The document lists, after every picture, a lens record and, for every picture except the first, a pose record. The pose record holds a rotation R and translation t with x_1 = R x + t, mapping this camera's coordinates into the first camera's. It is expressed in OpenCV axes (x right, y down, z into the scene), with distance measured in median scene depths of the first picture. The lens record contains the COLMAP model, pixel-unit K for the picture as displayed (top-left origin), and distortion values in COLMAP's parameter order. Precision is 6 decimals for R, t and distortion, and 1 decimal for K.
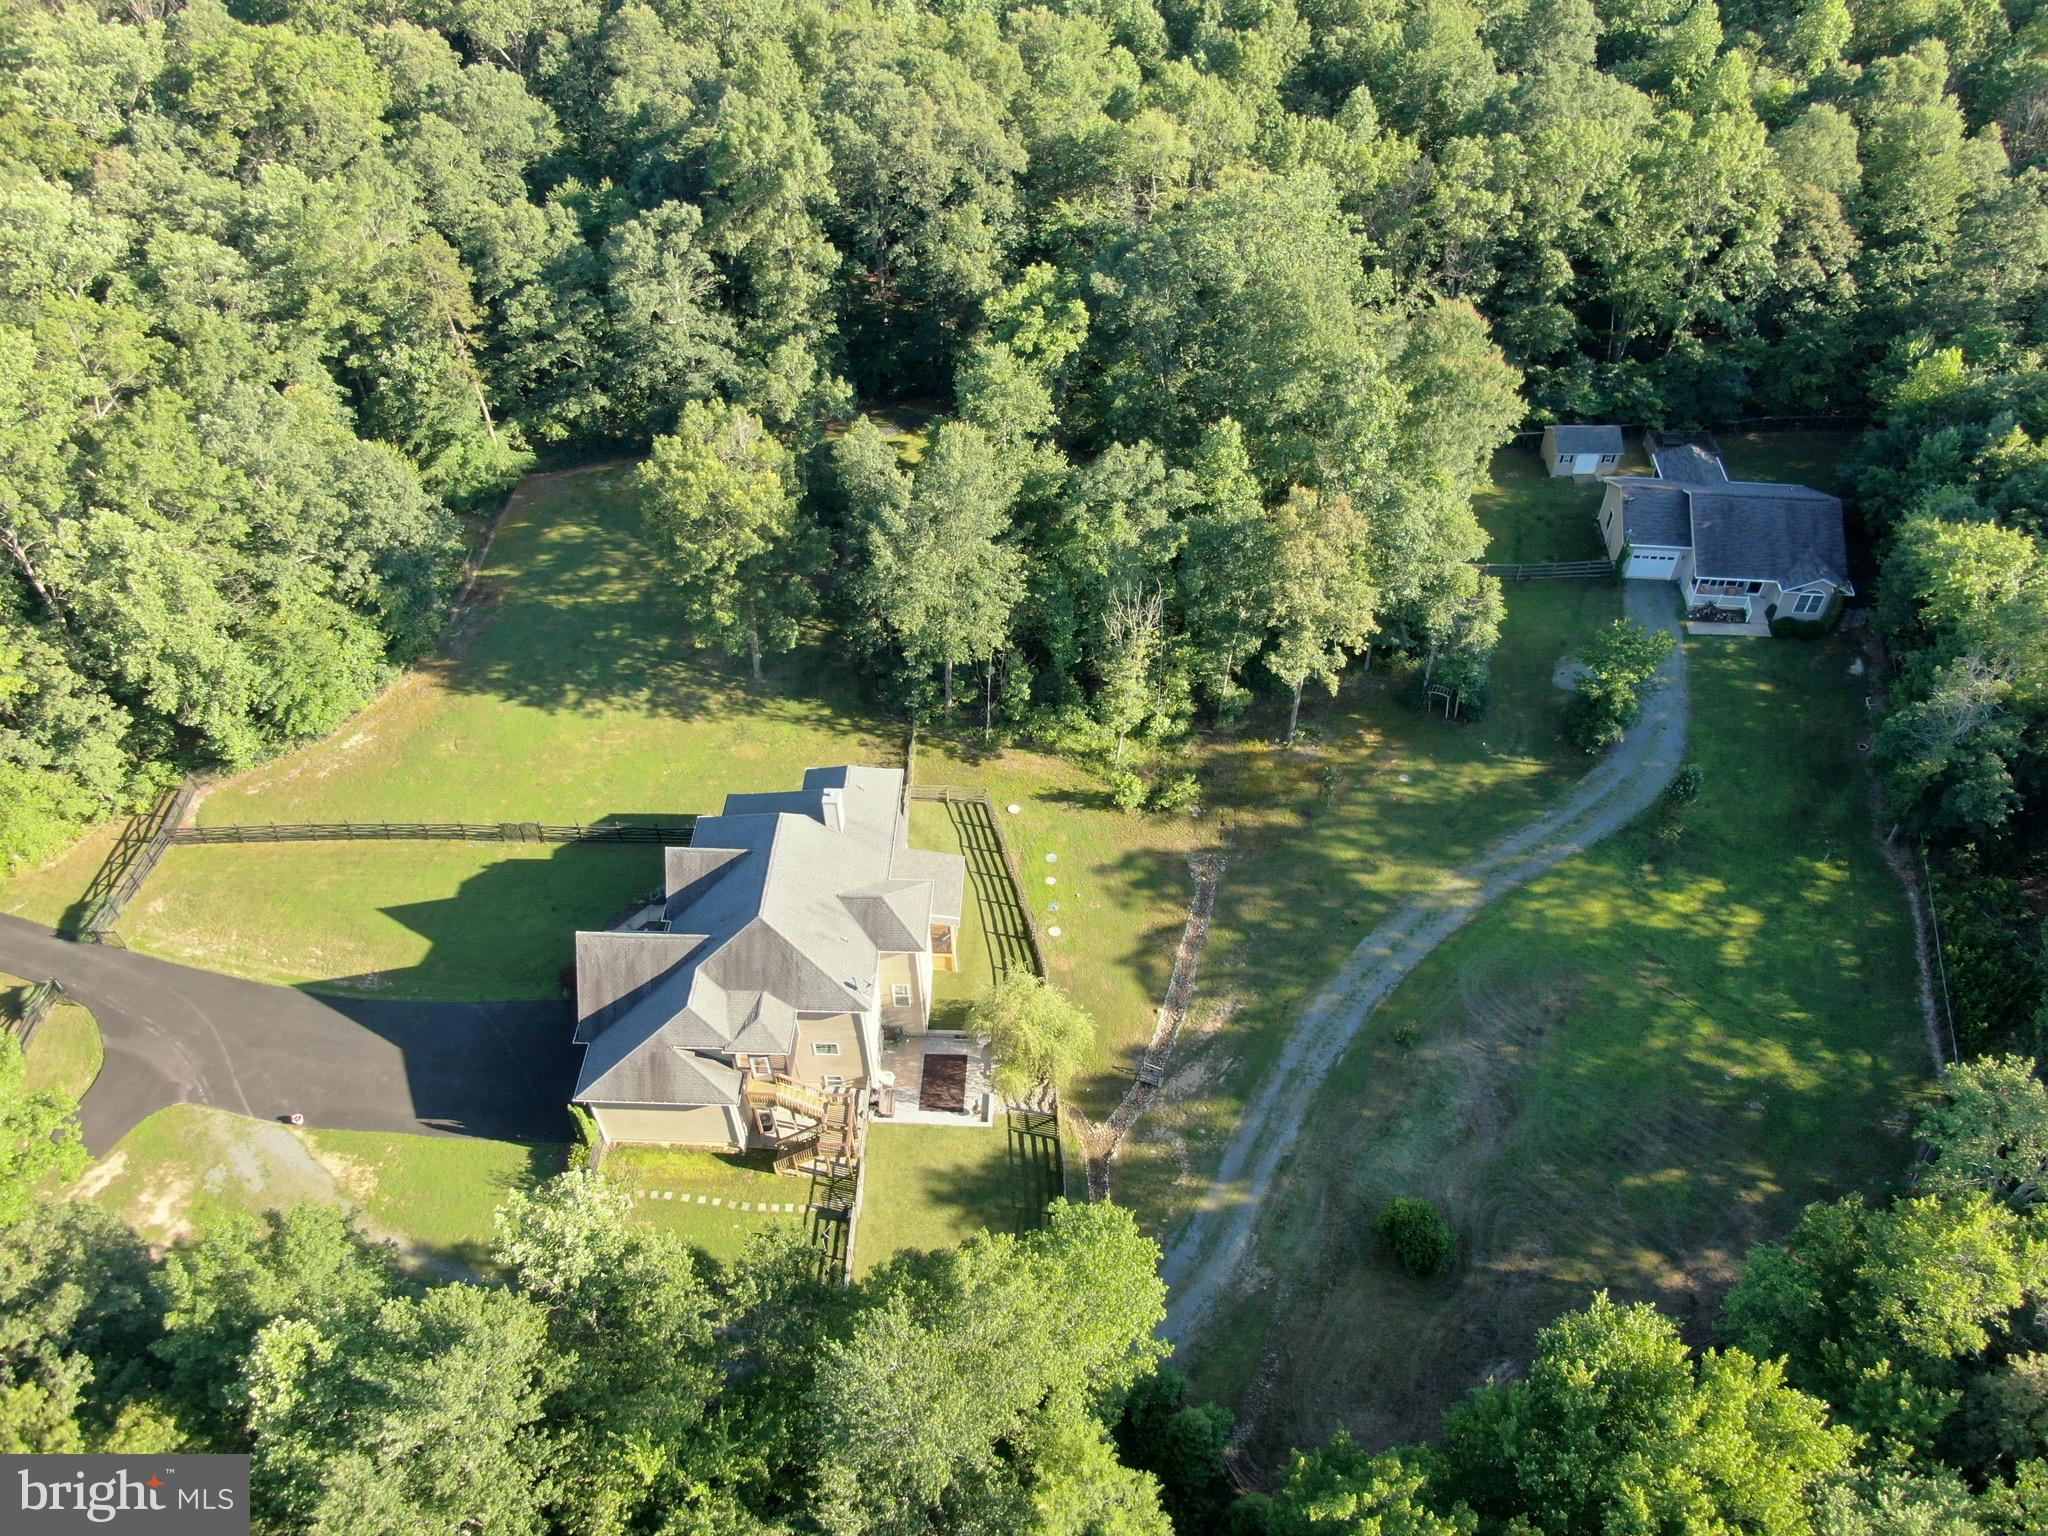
lens RADIAL K [[1523.7, 0, 1024.0], [0, 1523.7, 768.0], [0, 0, 1]] dist [-0.076100, 0.114069]
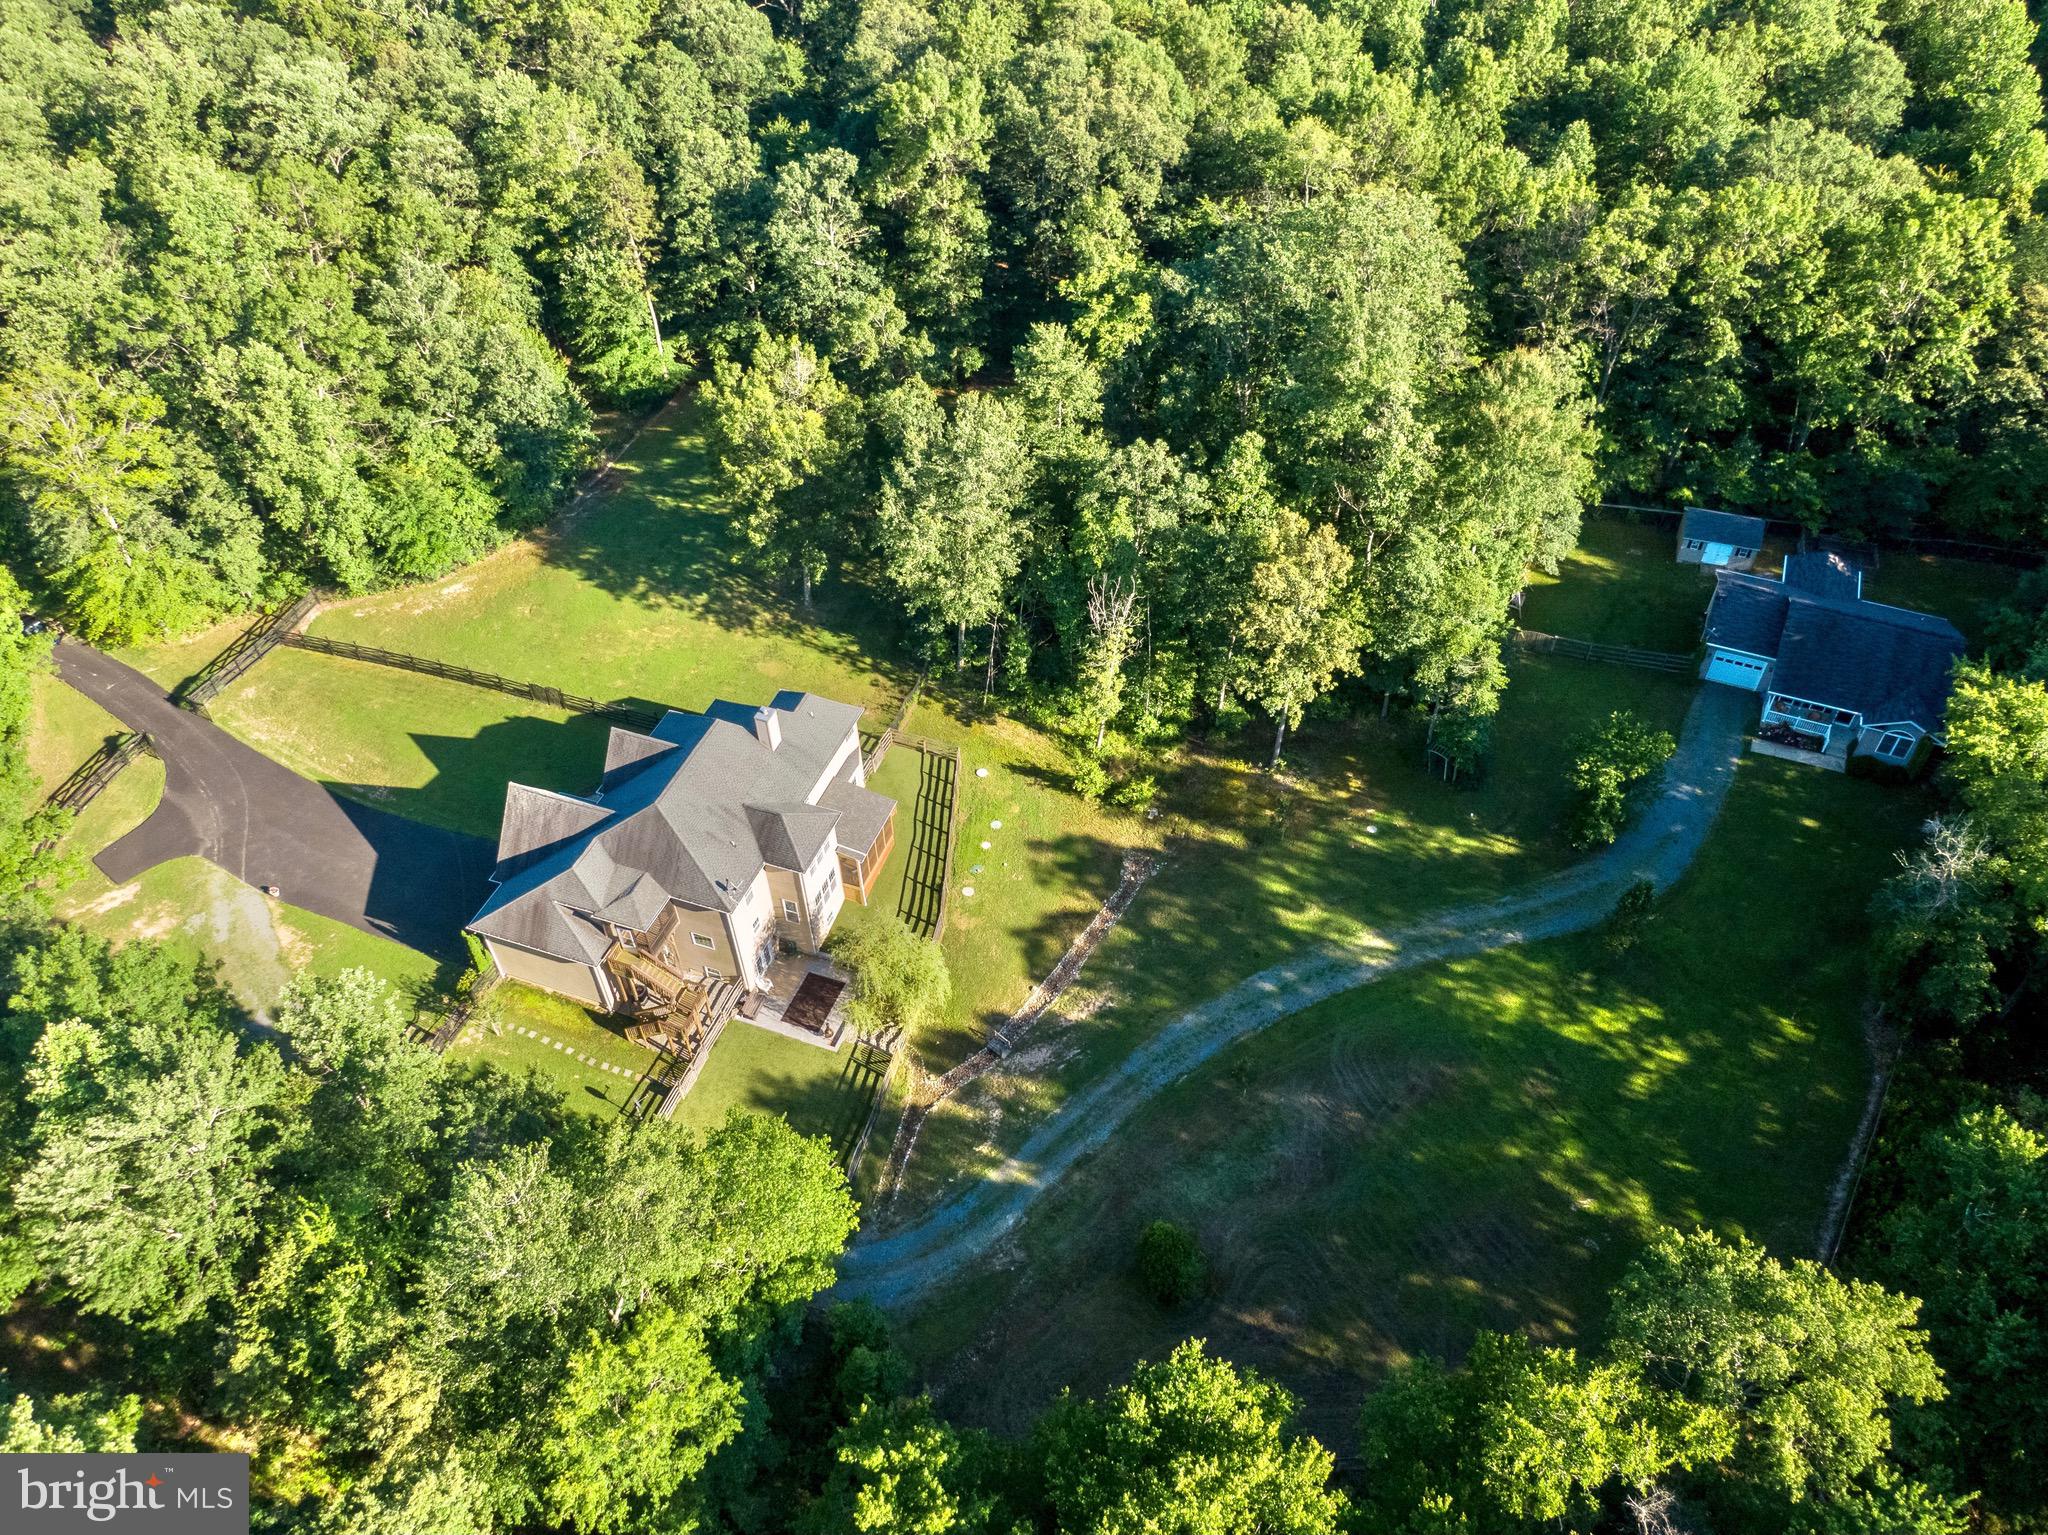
lens RADIAL K [[1505.5, 0, 1026.4], [0, 1505.5, 777.3], [0, 0, 1]] dist [0.007322, -0.003133]
pose [[0.950383, 0.216319, -0.223559, 0.254382], [-0.214170, 0.976200, 0.034118, -0.011446], [0.225619, 0.015454, 0.974093, 0.008283]]
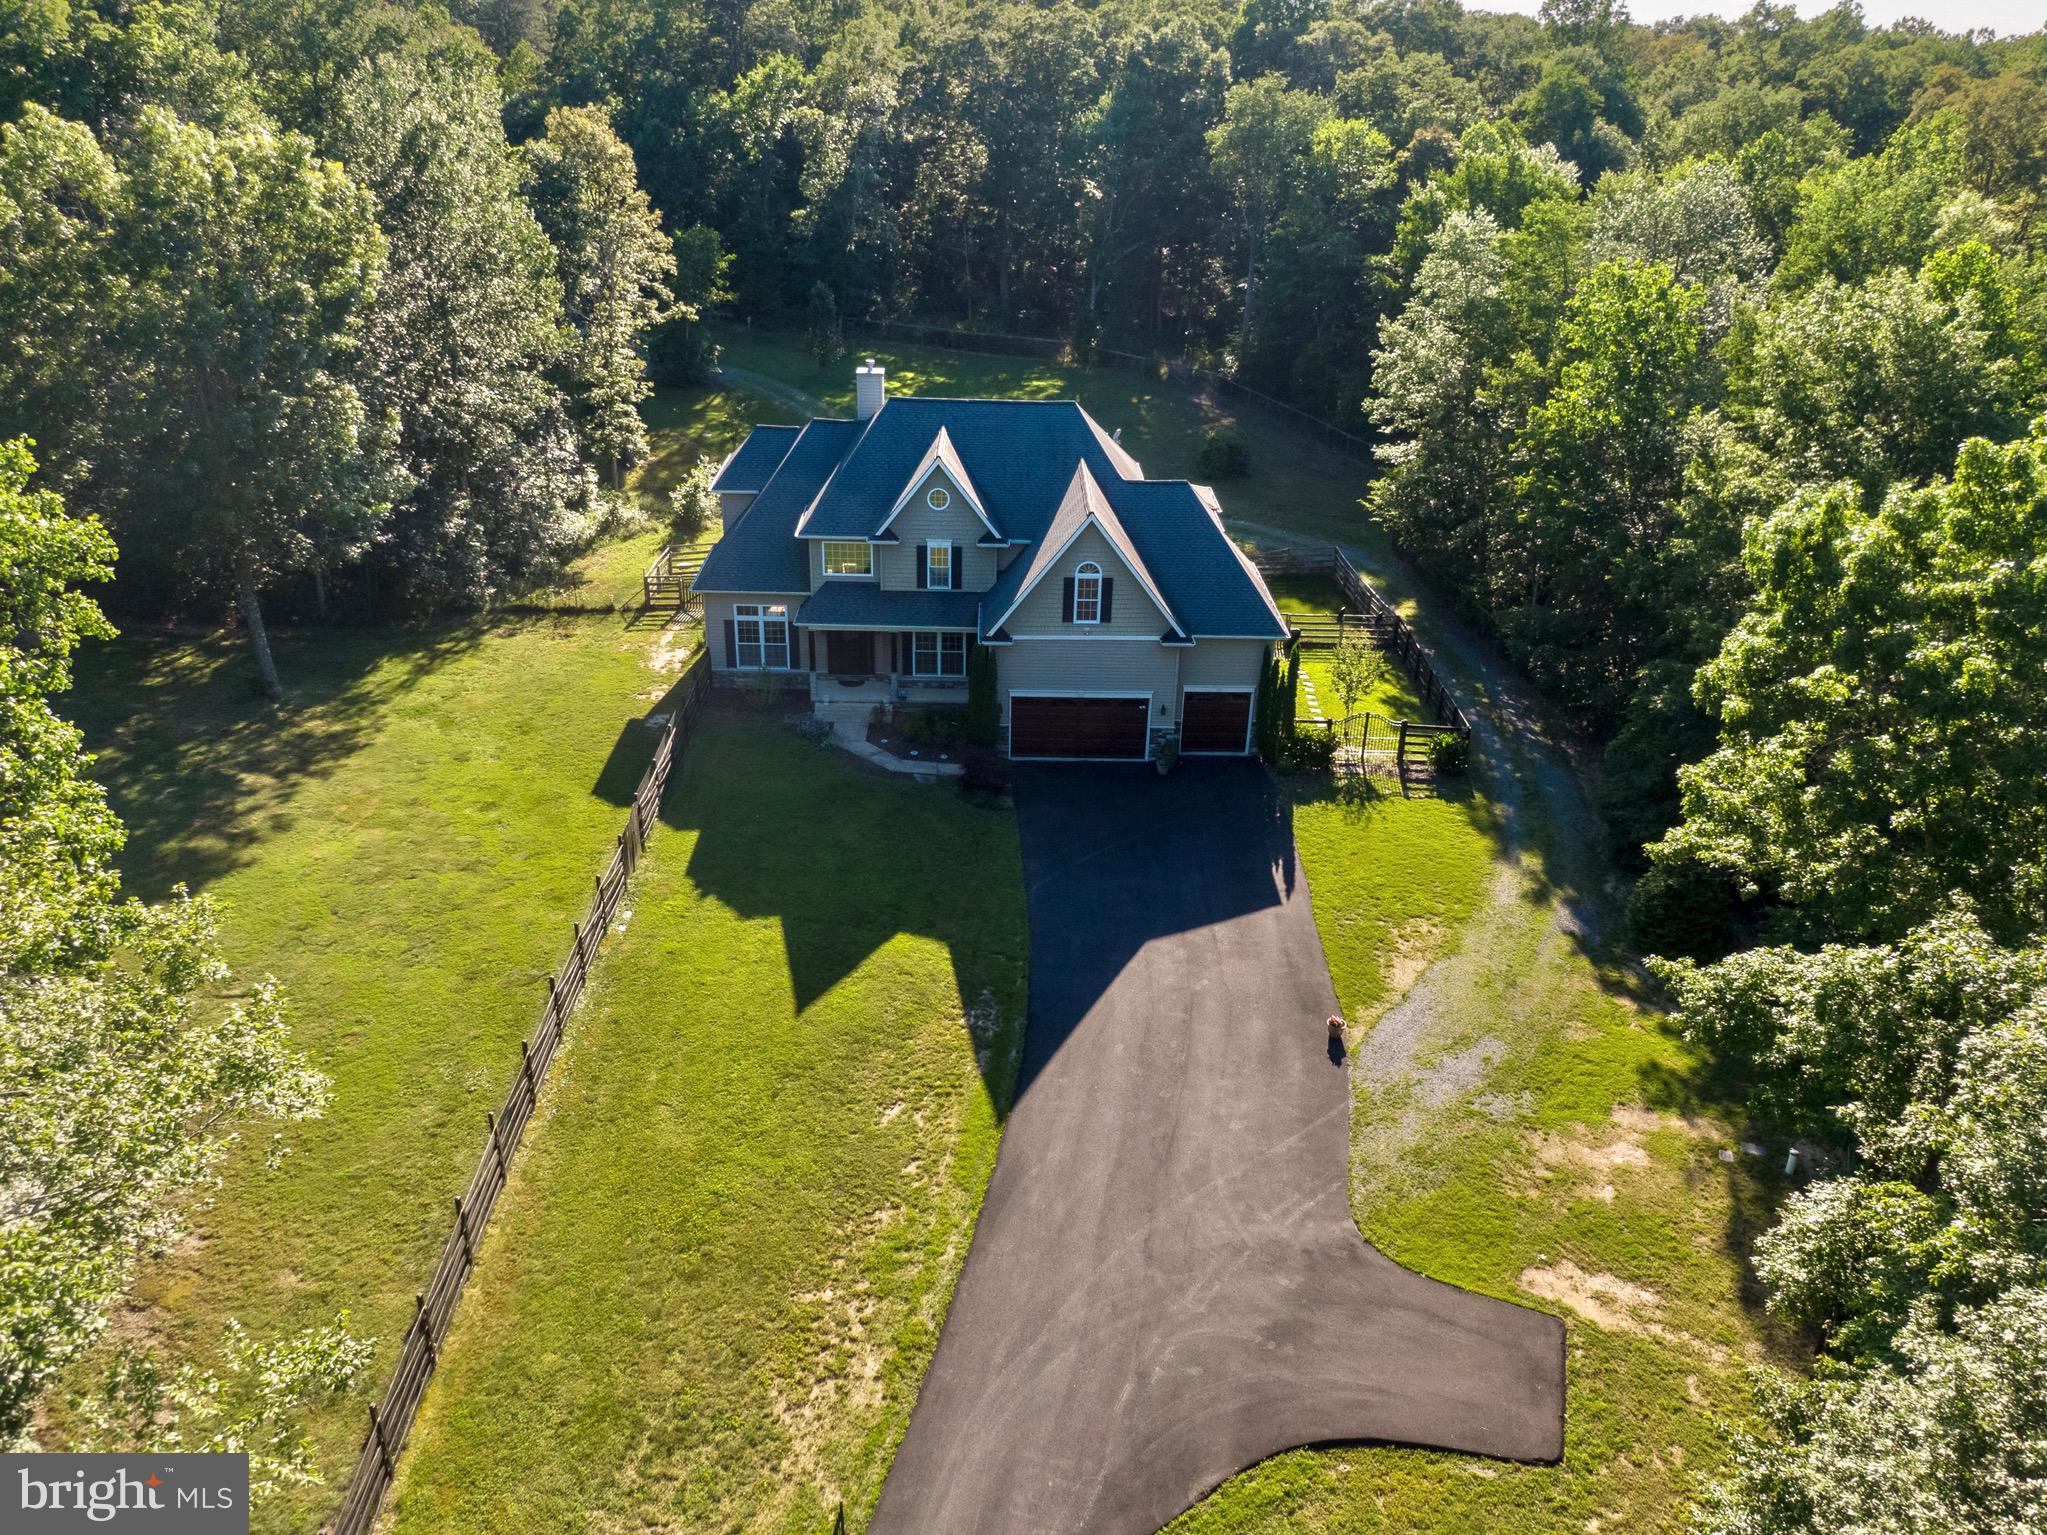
lens RADIAL K [[1504.7, 0, 1025.9], [0, 1504.7, 777.3], [0, 0, 1]] dist [0.007322, -0.003133]
pose [[-0.051004, -0.434019, 0.899459, -0.745669], [0.687407, 0.638082, 0.346876, -0.050960], [-0.724479, 0.635987, 0.265803, 0.748464]]
